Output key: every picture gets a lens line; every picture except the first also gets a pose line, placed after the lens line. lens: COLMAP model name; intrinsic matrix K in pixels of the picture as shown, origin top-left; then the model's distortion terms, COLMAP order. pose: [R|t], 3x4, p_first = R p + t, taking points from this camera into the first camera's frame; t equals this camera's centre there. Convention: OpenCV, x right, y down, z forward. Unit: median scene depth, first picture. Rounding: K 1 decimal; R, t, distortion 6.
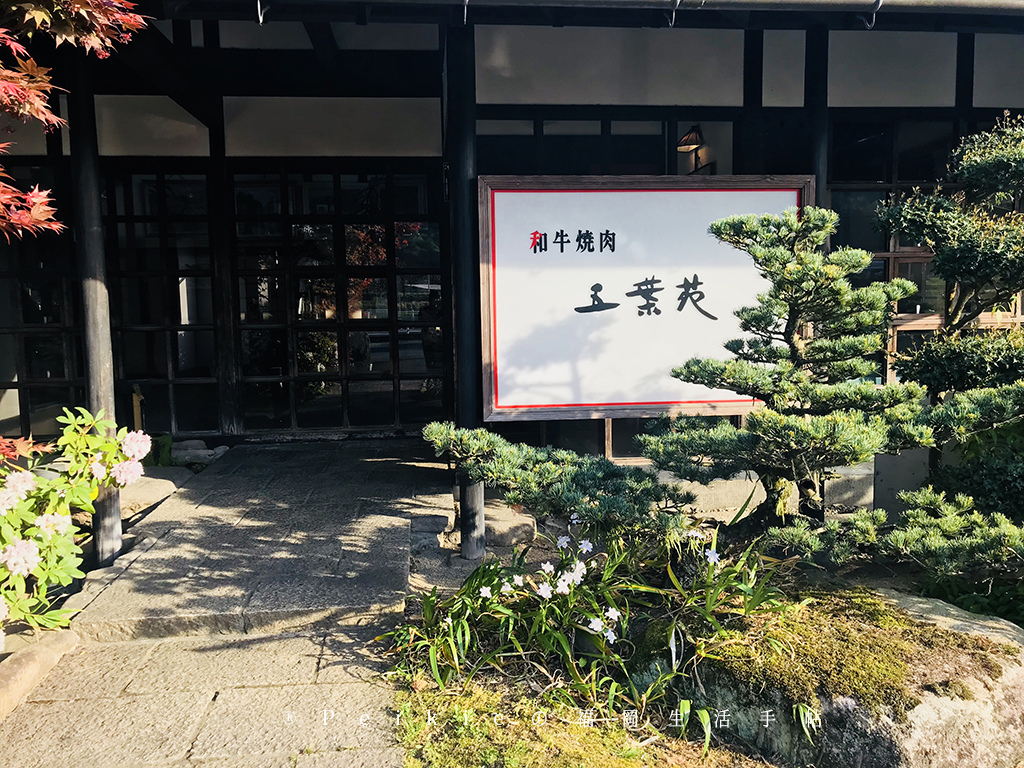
lens RADIAL K [[851.4, 0, 509.4], [0, 851.4, 383.7], [0, 0, 1]] dist [0.000714, -0.003235]
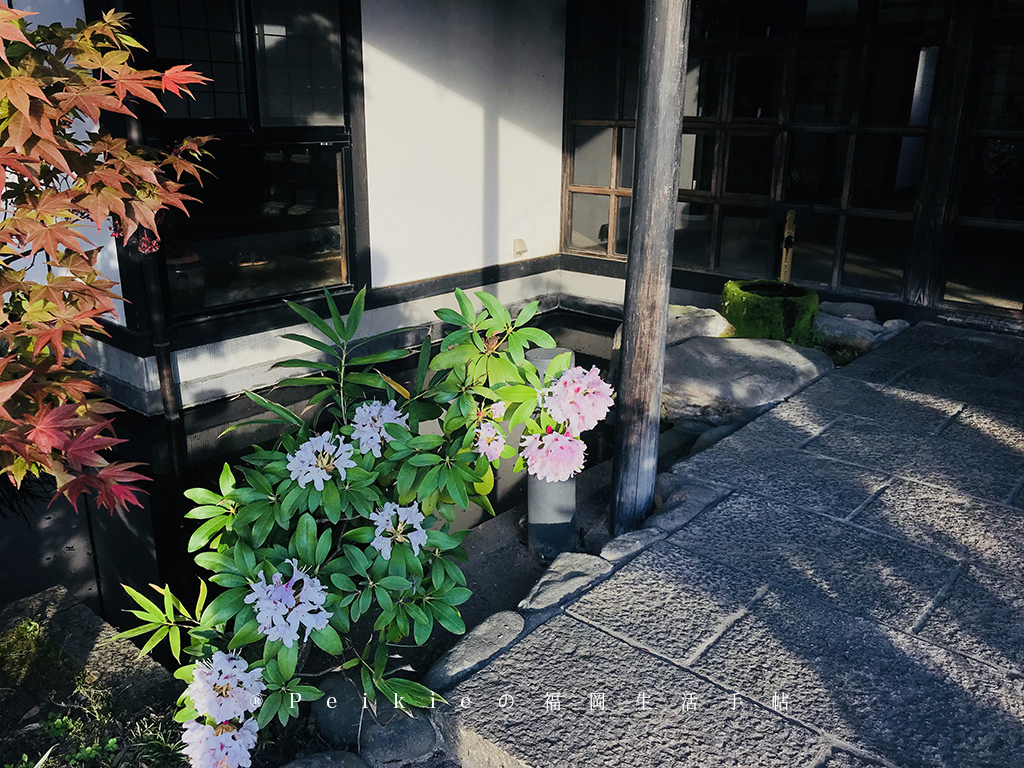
lens RADIAL K [[851.4, 0, 508.8], [0, 851.4, 378.3], [0, 0, 1]] dist [0.000714, -0.003235]
pose [[0.687486, 0.242186, -0.684623, -0.083745], [-0.091030, 0.964054, 0.249625, -0.019609], [0.720469, -0.109292, 0.684820, 0.327750]]
